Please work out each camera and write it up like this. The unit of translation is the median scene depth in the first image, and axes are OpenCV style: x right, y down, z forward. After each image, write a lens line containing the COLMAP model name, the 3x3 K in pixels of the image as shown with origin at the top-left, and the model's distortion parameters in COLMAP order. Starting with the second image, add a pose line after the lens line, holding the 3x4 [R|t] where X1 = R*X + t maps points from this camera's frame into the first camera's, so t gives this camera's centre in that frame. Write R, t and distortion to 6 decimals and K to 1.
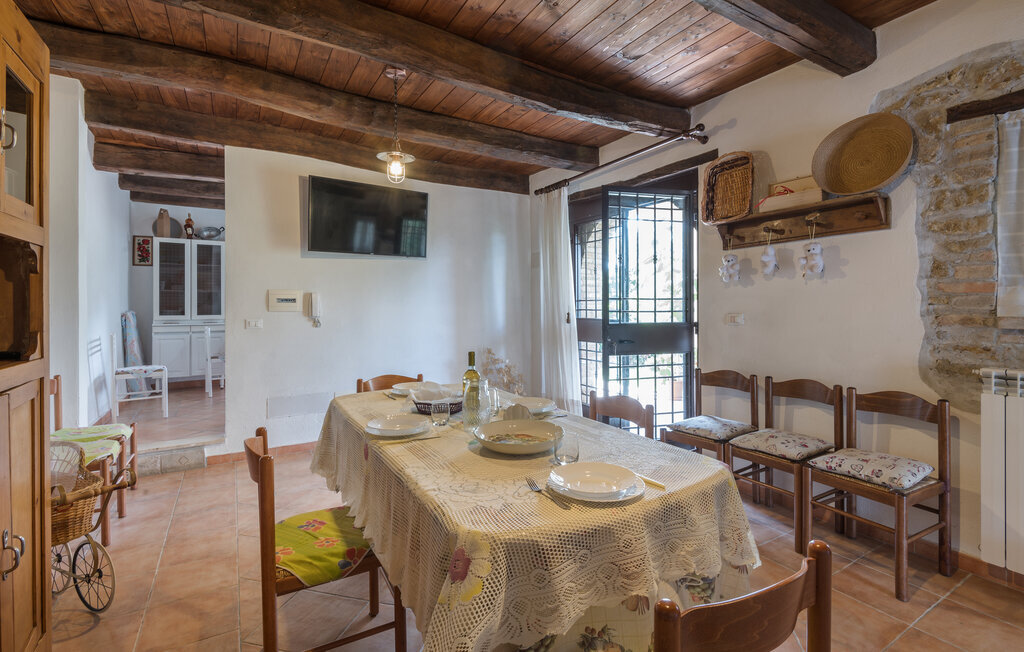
lens RADIAL K [[466.8, 0, 511.7], [0, 466.8, 313.2], [0, 0, 1]] dist [0.003675, -0.002204]
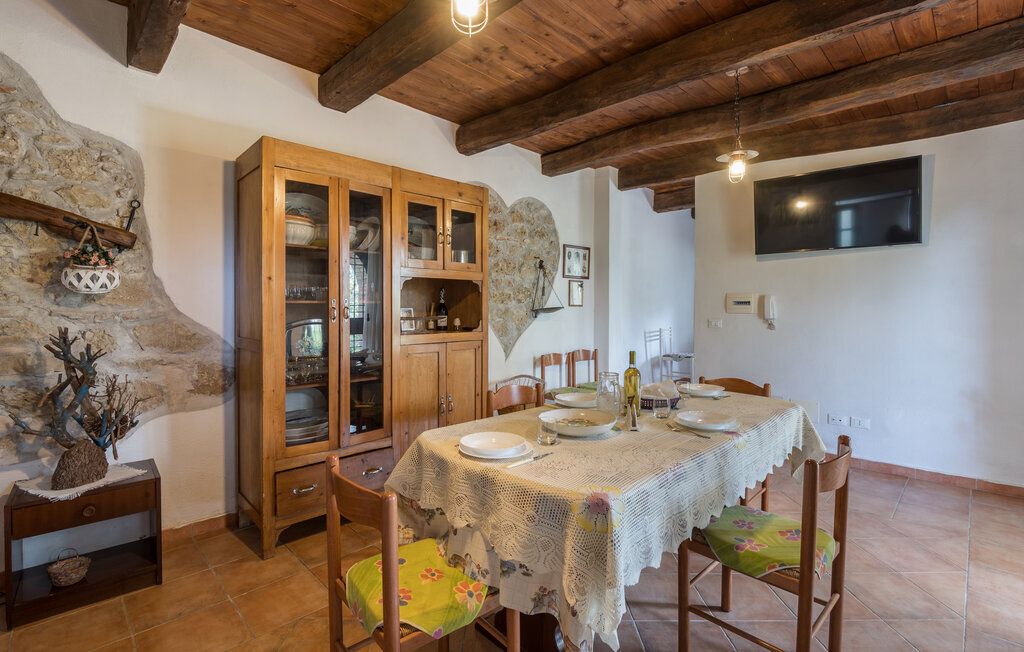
lens RADIAL K [[466.8, 0, 510.5], [0, 466.8, 324.1], [0, 0, 1]] dist [0.003675, -0.002204]
pose [[0.247698, 0.036349, -0.968155, 0.494695], [-0.016506, 0.999309, 0.033296, -0.007006], [0.968697, 0.007733, 0.248127, 0.250454]]
